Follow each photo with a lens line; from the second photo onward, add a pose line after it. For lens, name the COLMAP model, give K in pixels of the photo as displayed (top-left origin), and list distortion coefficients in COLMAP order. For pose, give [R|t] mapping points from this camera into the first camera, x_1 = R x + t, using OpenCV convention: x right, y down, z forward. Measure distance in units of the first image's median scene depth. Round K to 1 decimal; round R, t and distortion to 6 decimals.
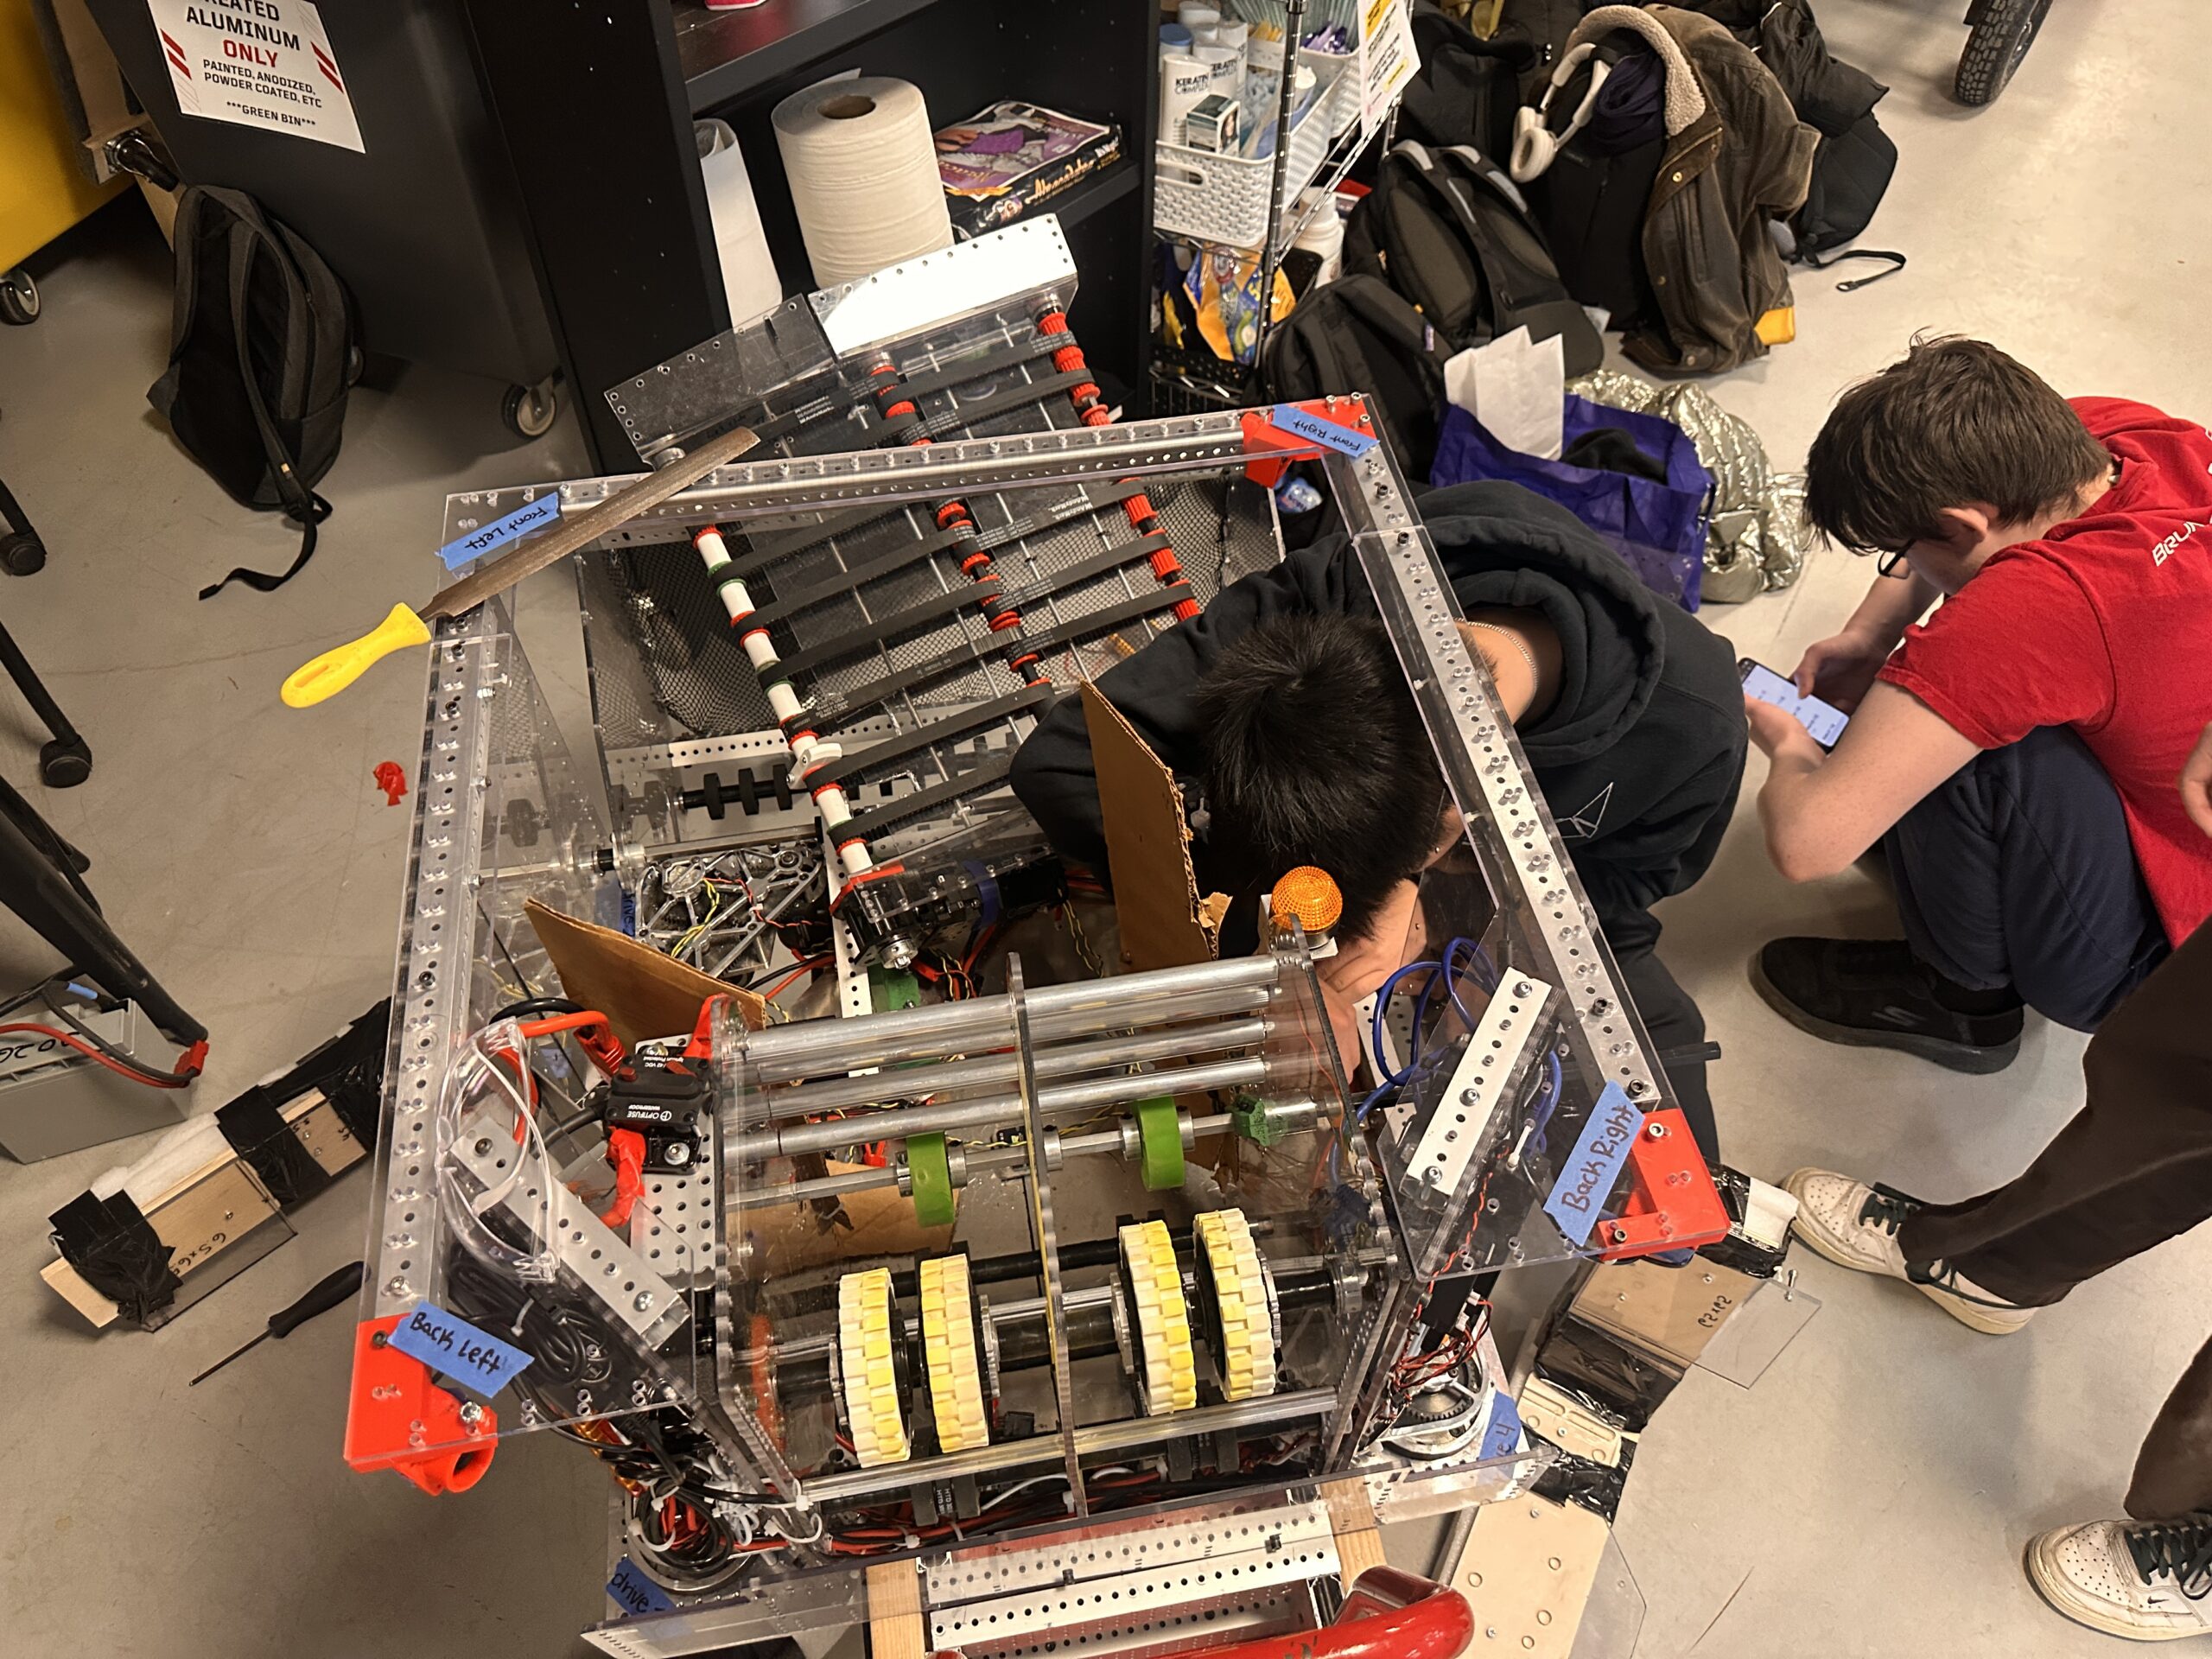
lens RADIAL K [[1570.8, 0, 1112.9], [0, 1570.8, 828.4], [0, 0, 1]] dist [0.018514, -0.034061]
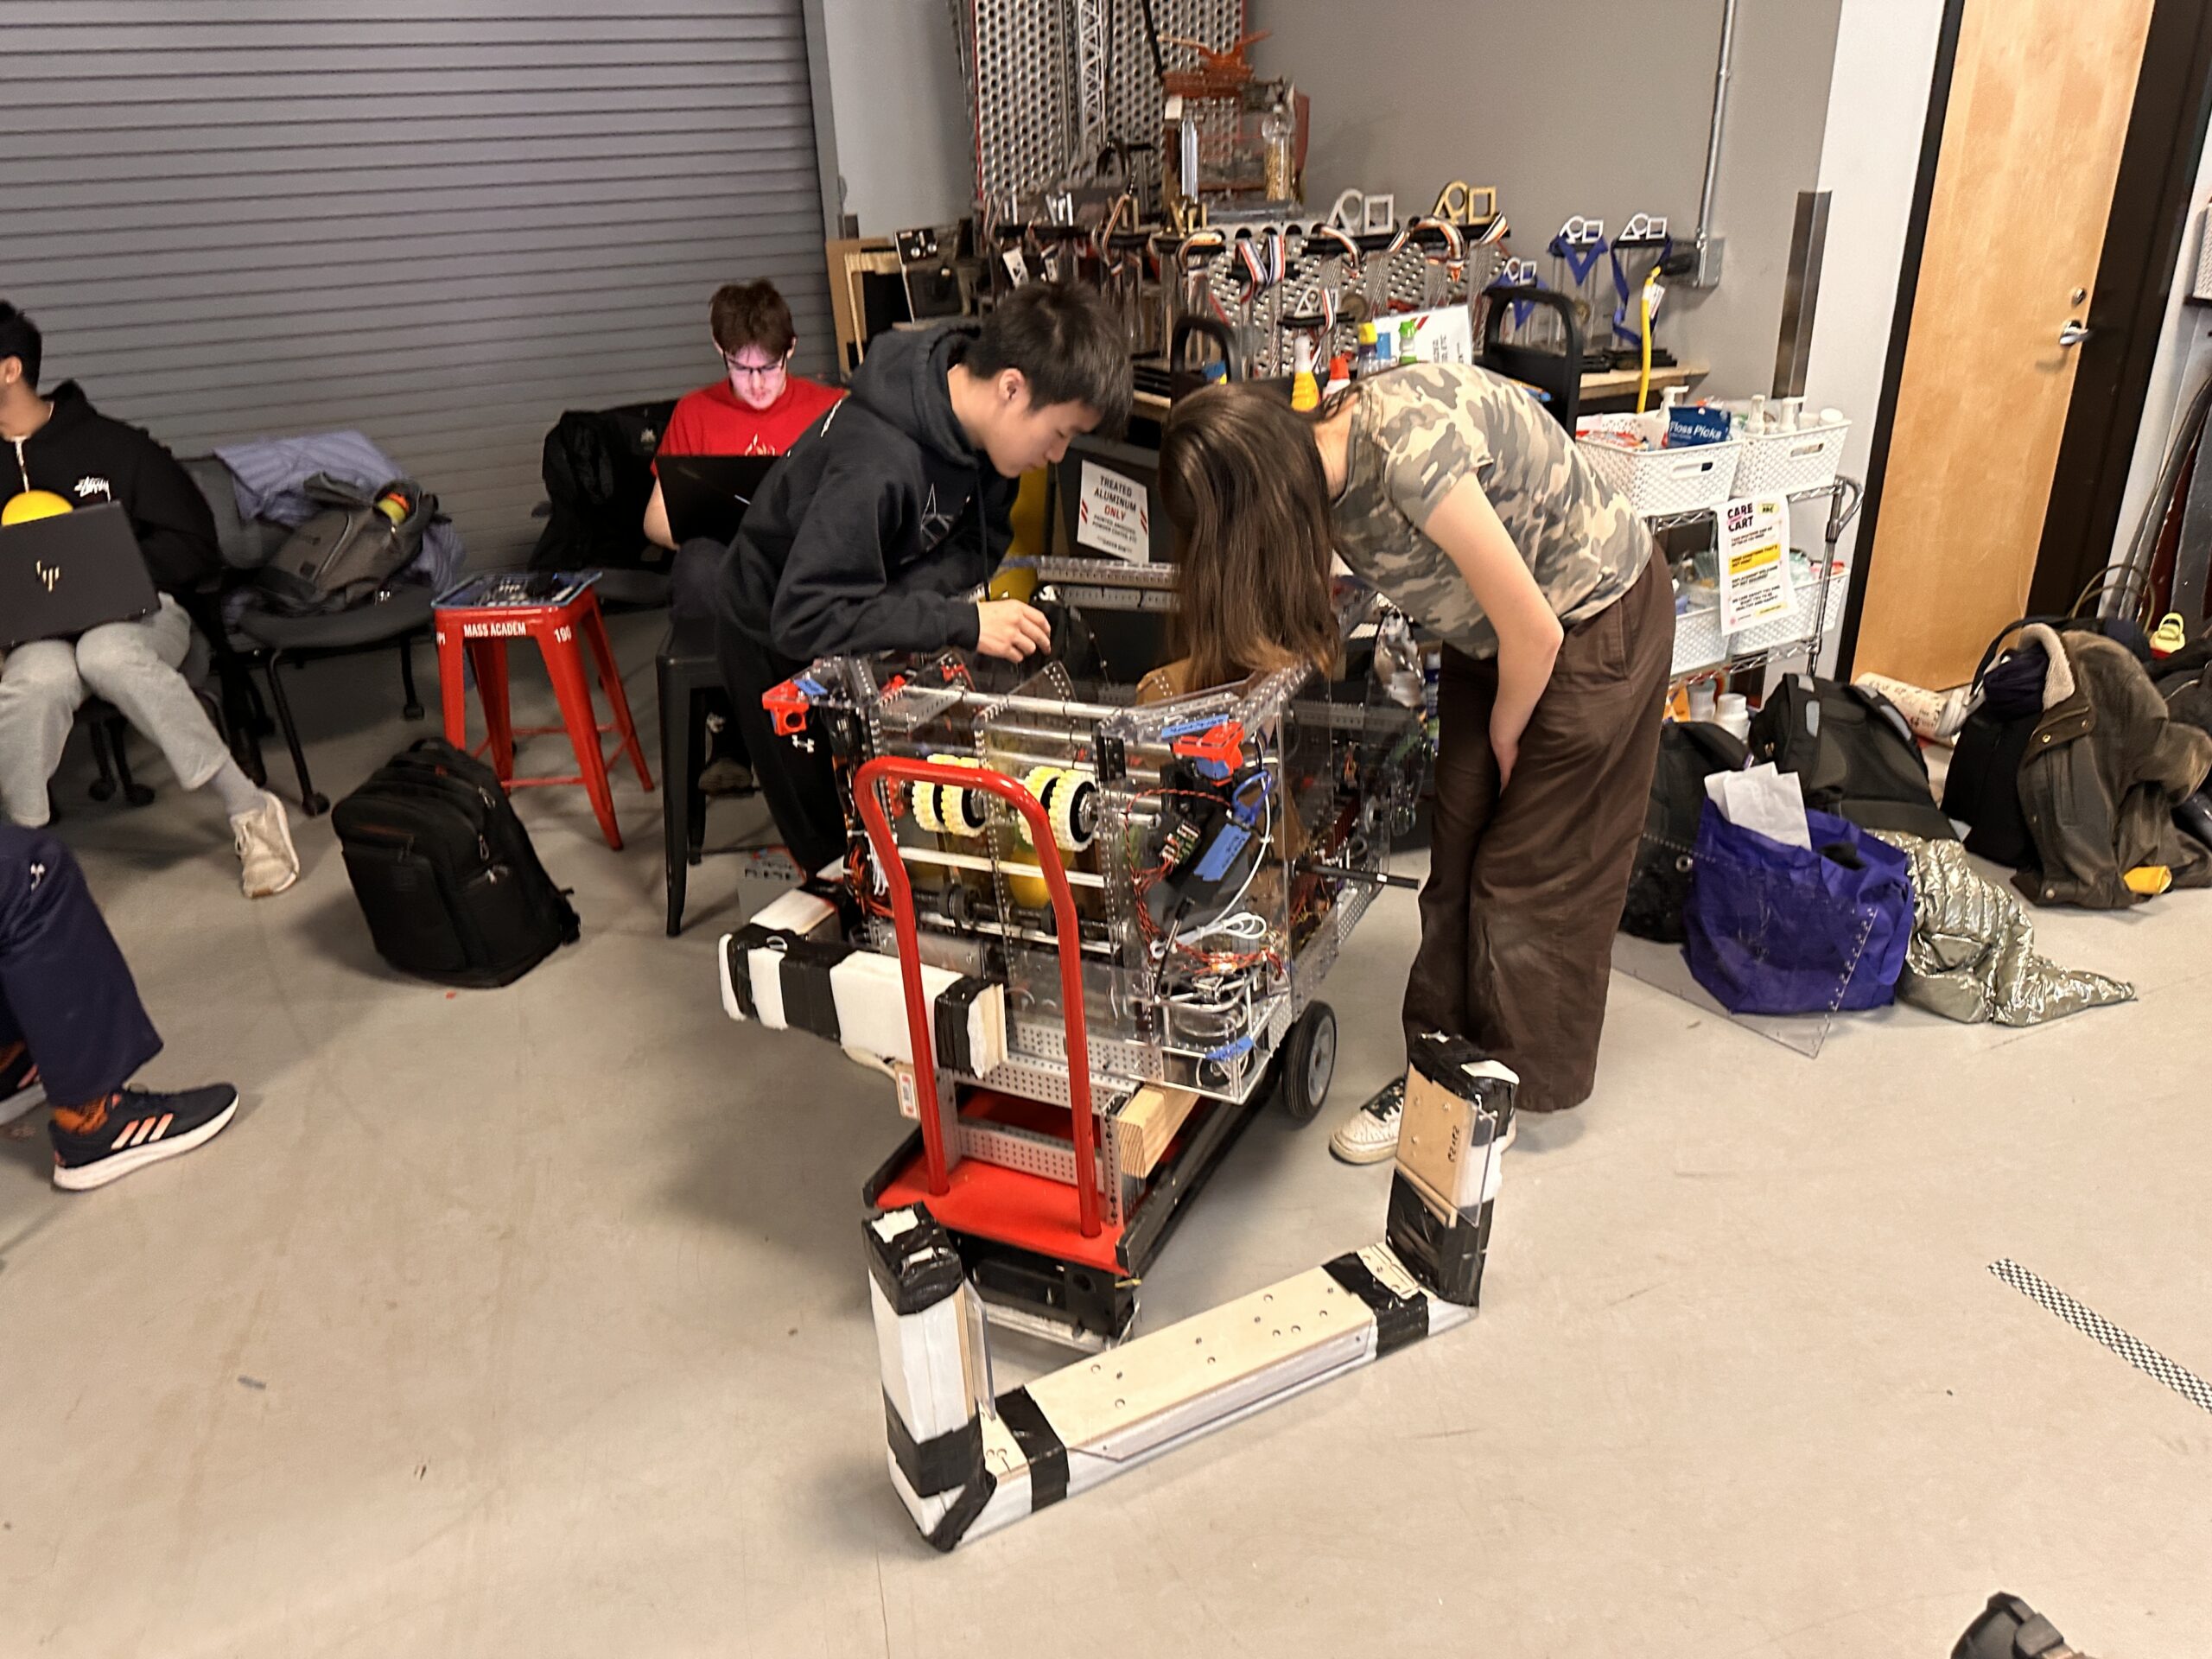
lens RADIAL K [[1570.8, 0, 1110.7], [0, 1570.8, 835.6], [0, 0, 1]] dist [0.018514, -0.034061]
pose [[0.816227, 0.201354, -0.541507, 0.533098], [-0.410728, 0.861409, -0.298794, 0.395727], [0.406295, 0.466296, 0.785807, -0.294642]]
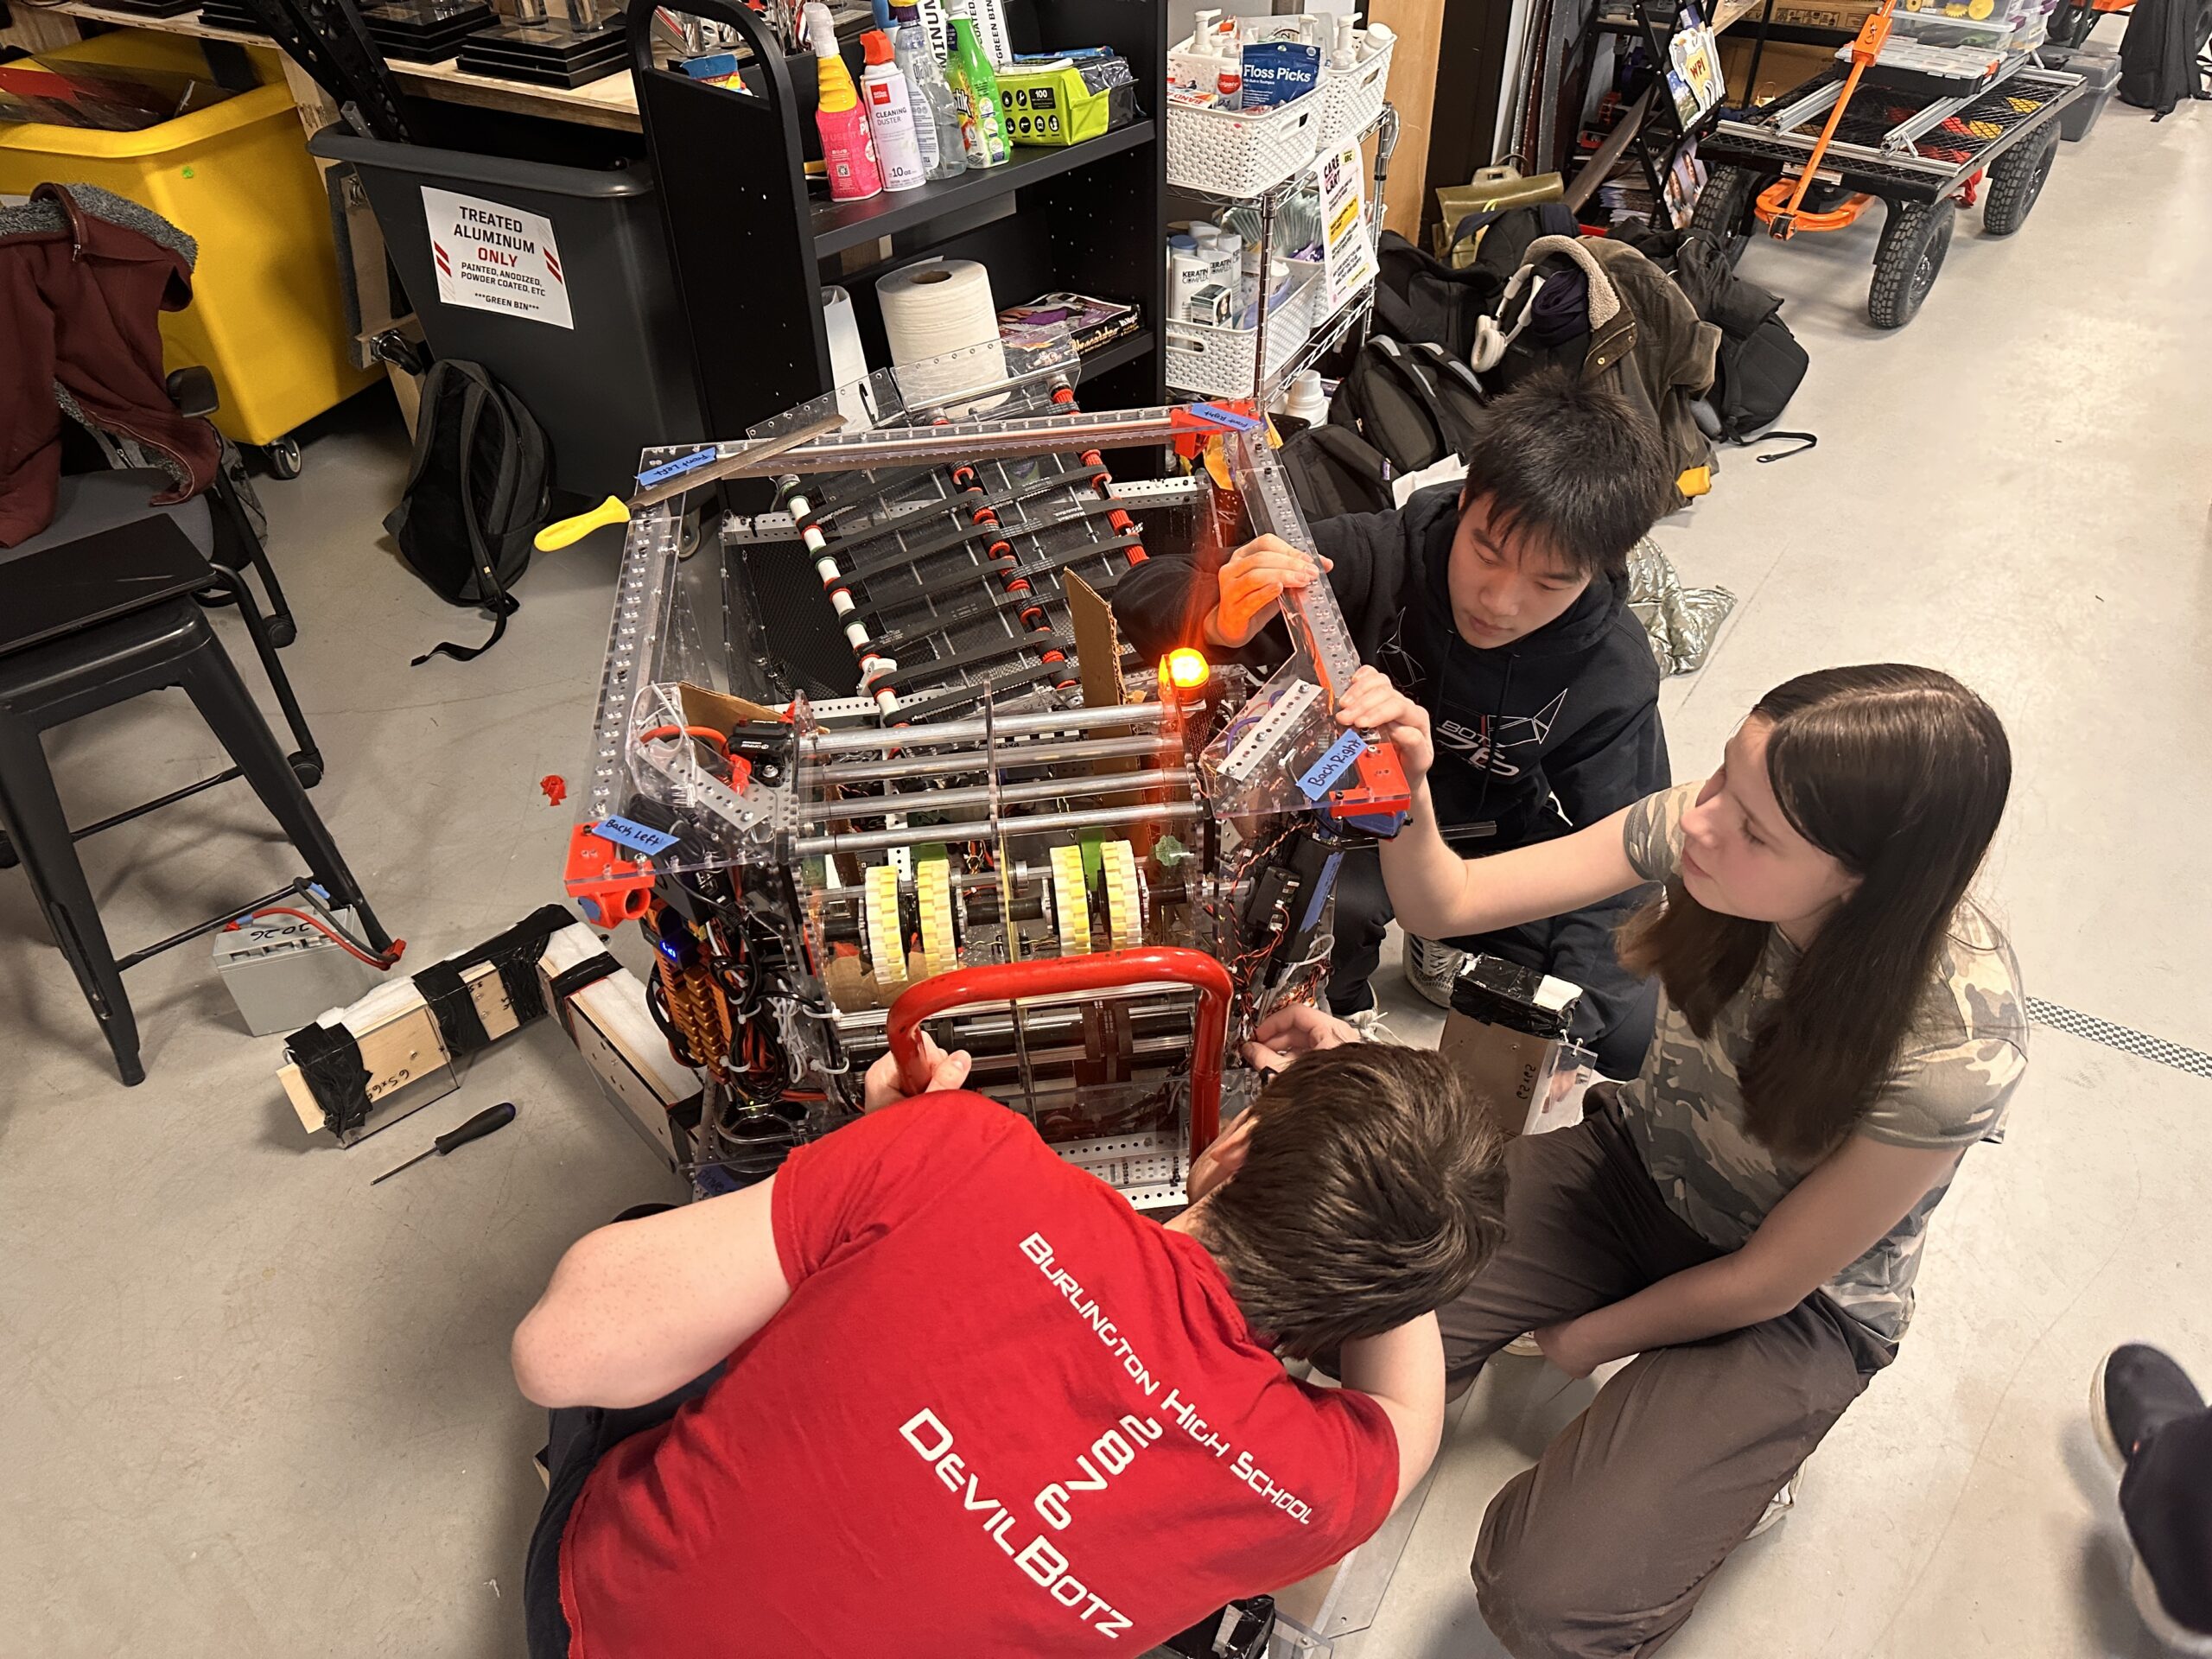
lens RADIAL K [[1570.8, 0, 1104.4], [0, 1570.8, 816.7], [0, 0, 1]] dist [0.018514, -0.034061]
pose [[0.997874, 0.015639, -0.063276, 0.063691], [-0.026771, 0.983466, -0.179104, 0.204026], [0.059428, 0.180417, 0.981793, -0.207546]]
